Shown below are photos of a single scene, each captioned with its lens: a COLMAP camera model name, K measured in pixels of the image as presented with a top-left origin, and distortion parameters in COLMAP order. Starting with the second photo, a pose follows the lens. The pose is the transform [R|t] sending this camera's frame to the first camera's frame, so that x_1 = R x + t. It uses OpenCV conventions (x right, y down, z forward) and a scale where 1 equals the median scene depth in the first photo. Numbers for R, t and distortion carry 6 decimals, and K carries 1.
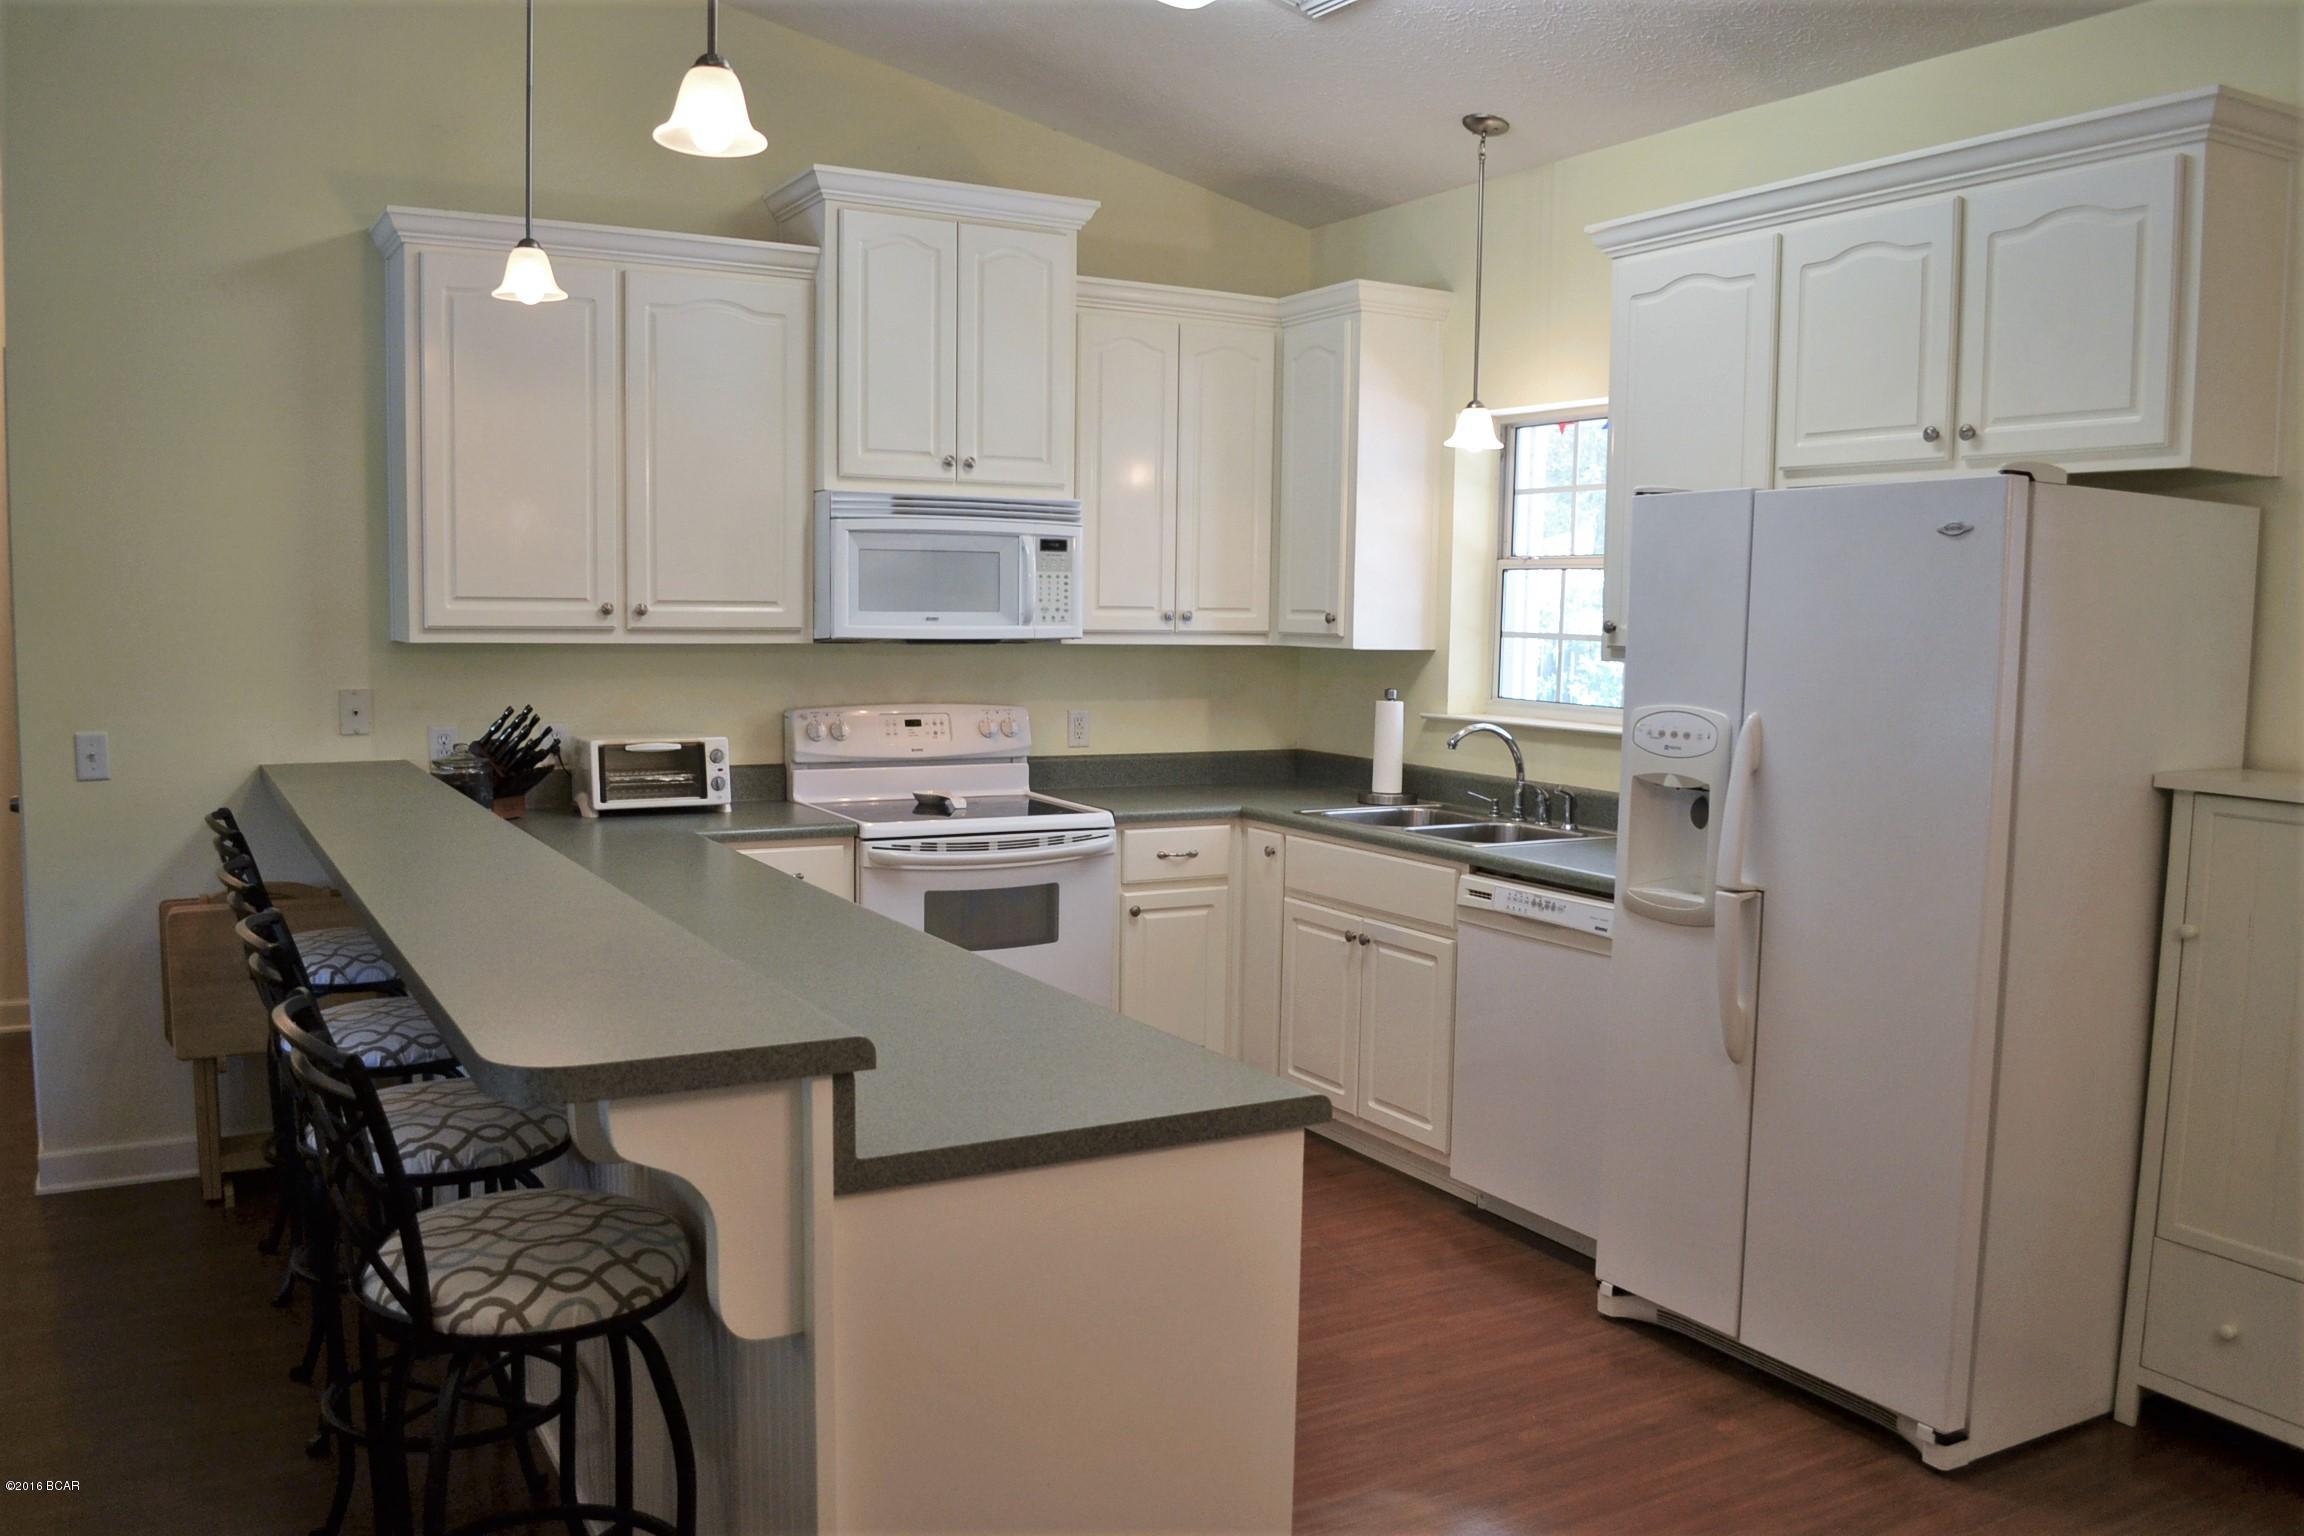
lens RADIAL K [[1853.0, 0, 1152.8], [0, 1853.0, 807.2], [0, 0, 1]] dist [-0.082768, 0.013277]
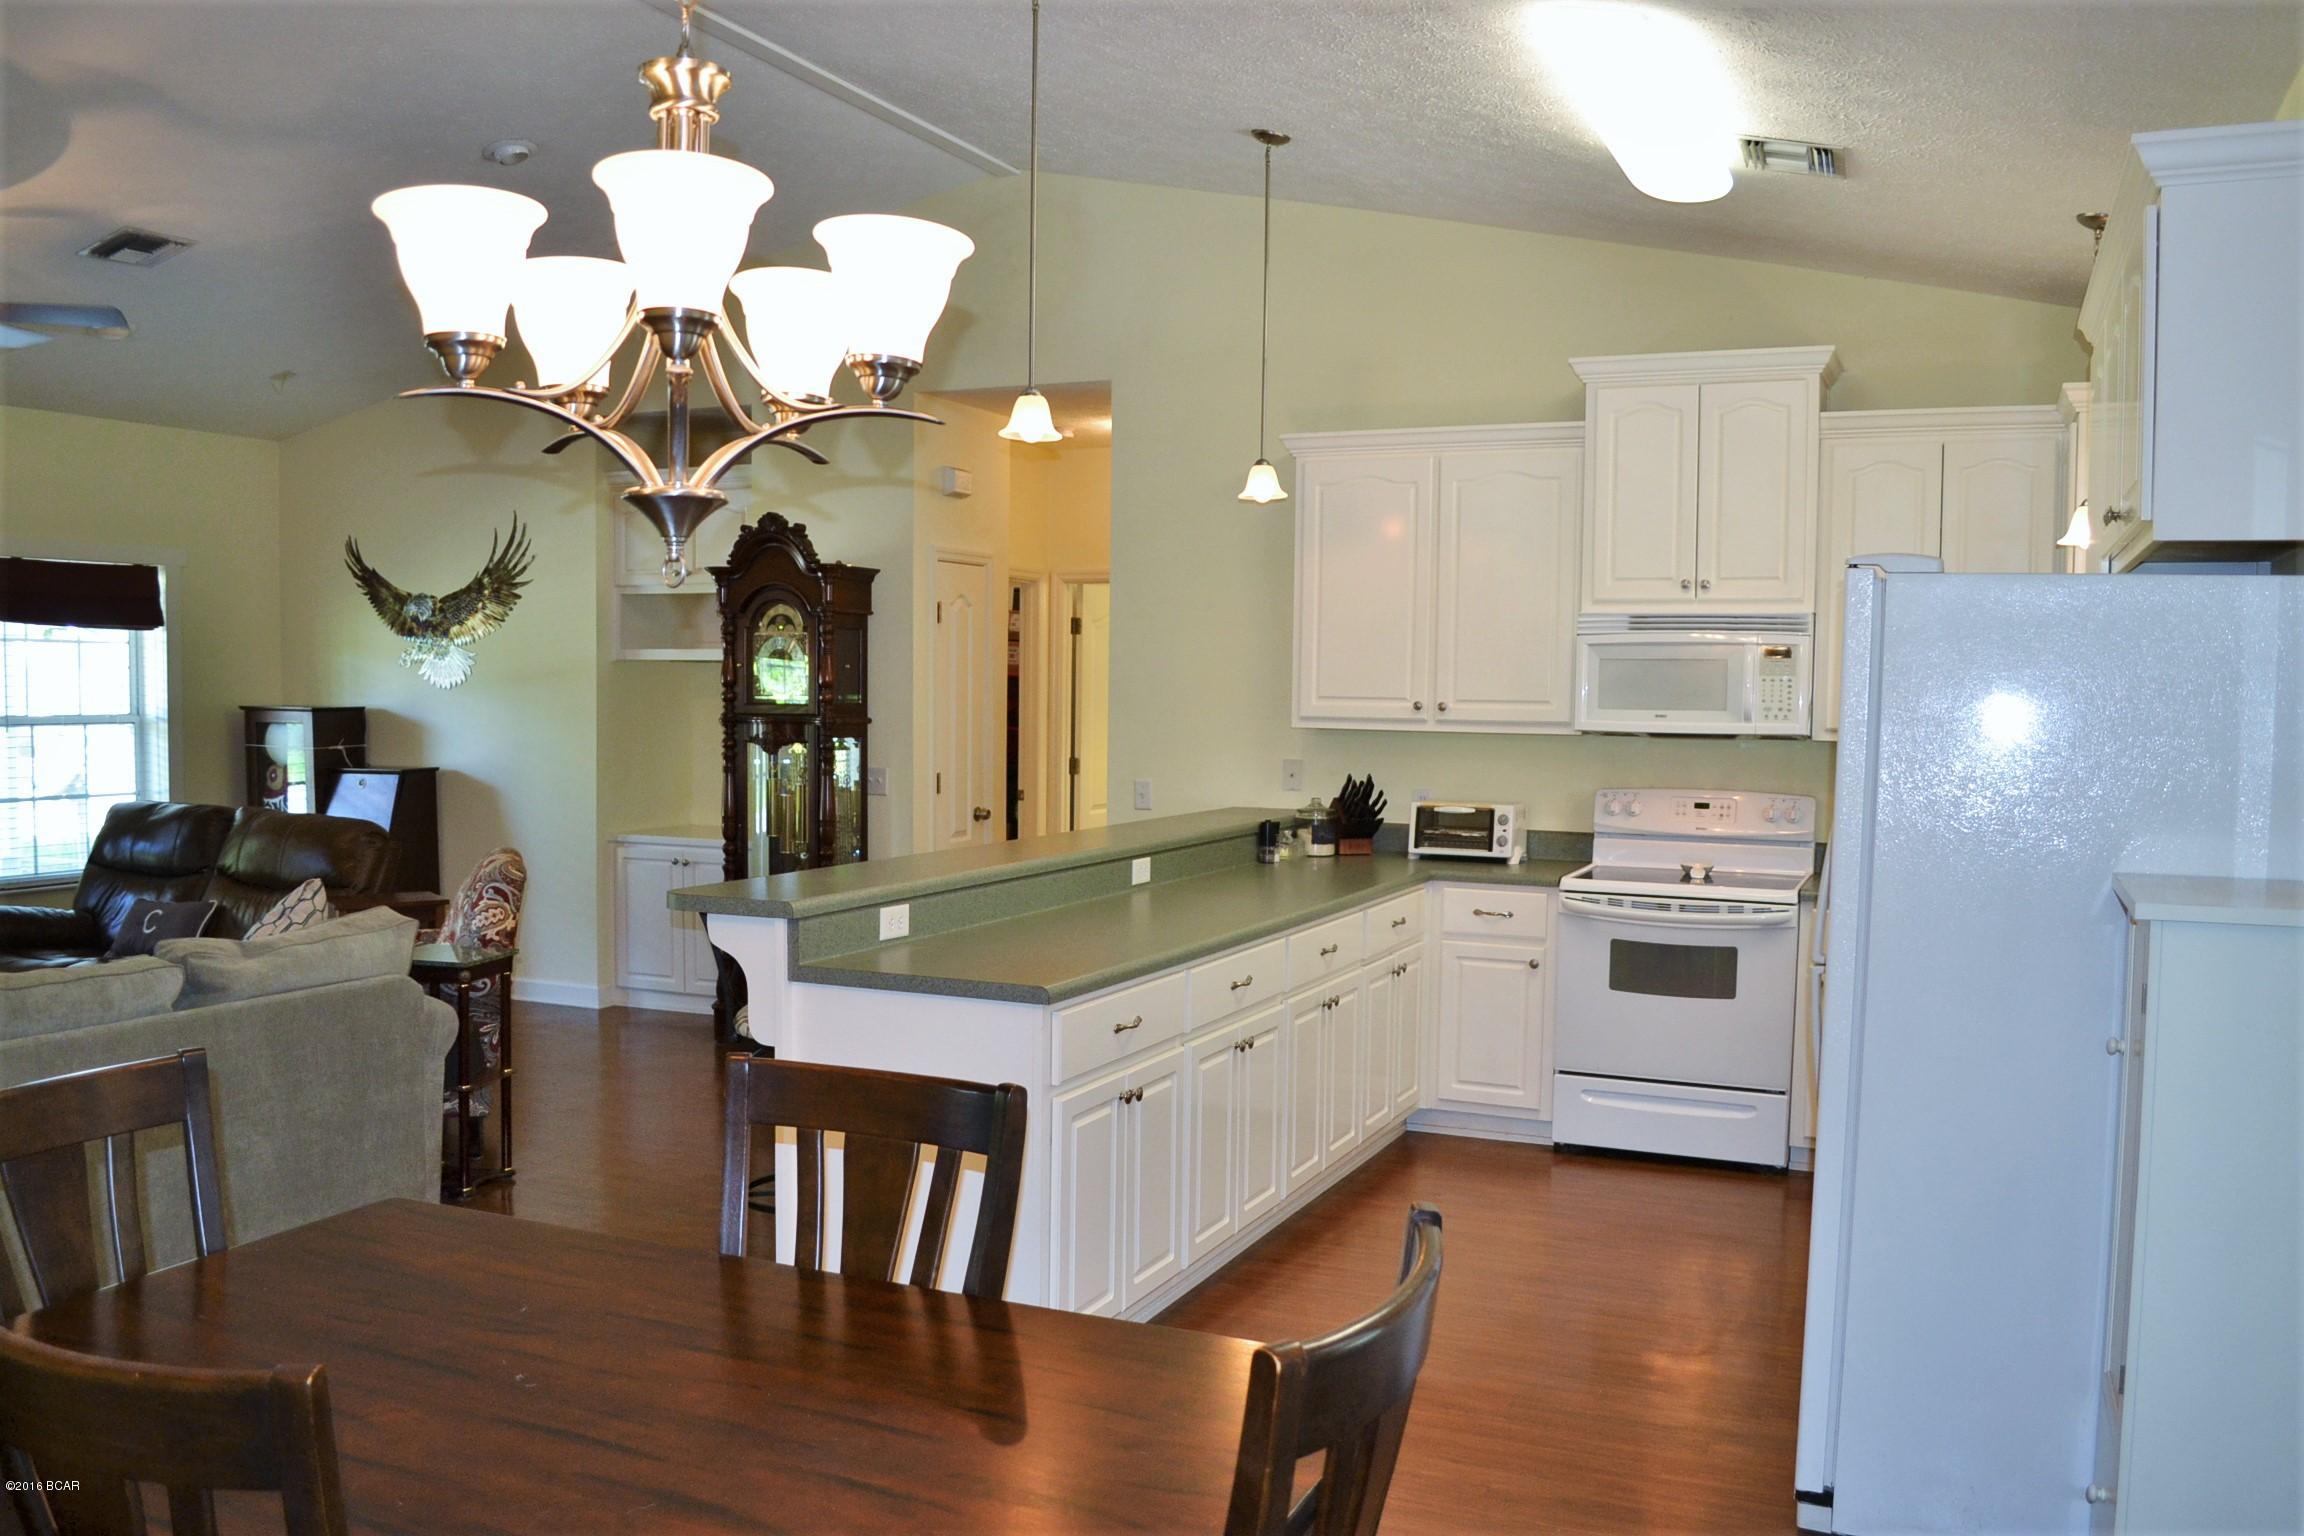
lens RADIAL K [[1853.0, 0, 1152.8], [0, 1853.0, 807.2], [0, 0, 1]] dist [-0.082768, 0.013277]
pose [[0.587561, 0.044058, -0.807979, 0.668527], [-0.091702, 0.995709, -0.012391, 0.002047], [0.803967, 0.081374, 0.589081, 0.037409]]
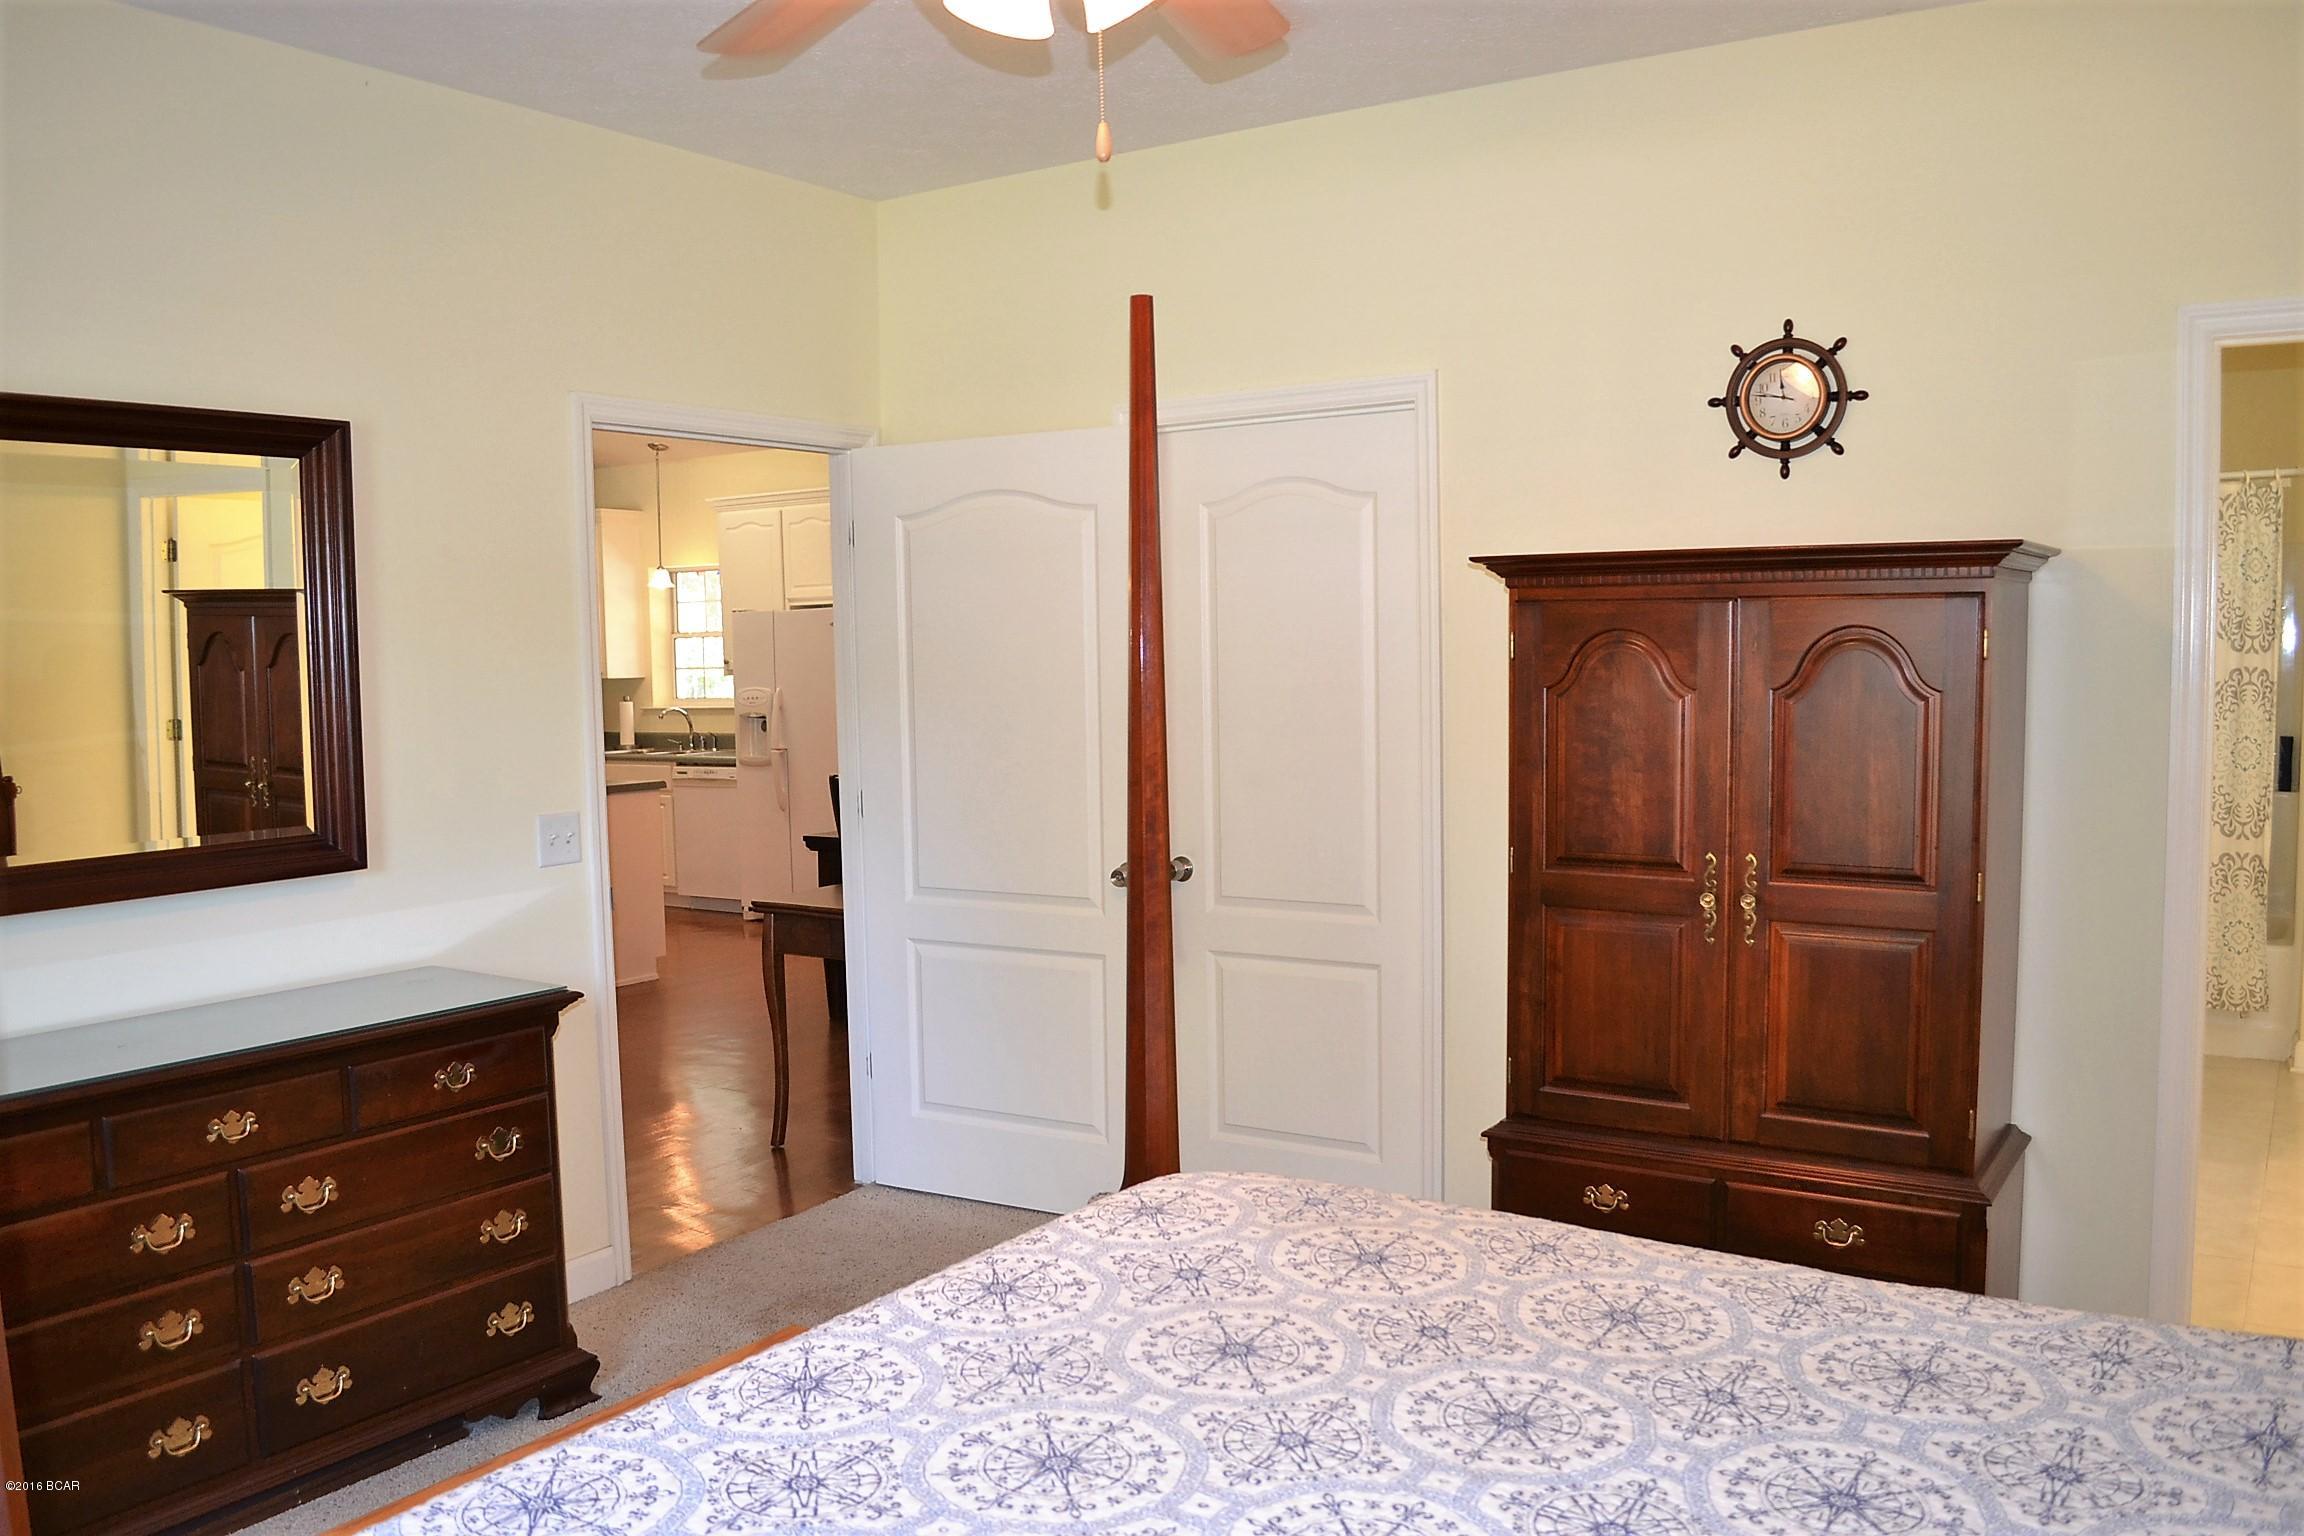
lens RADIAL K [[1853.0, 0, 1152.8], [0, 1853.0, 807.2], [0, 0, 1]] dist [-0.082768, 0.013277]
pose [[0.890246, -0.071908, 0.449768, -0.328018], [0.082583, 0.996576, -0.004130, 0.136785], [-0.447931, 0.040820, 0.893136, -1.296083]]
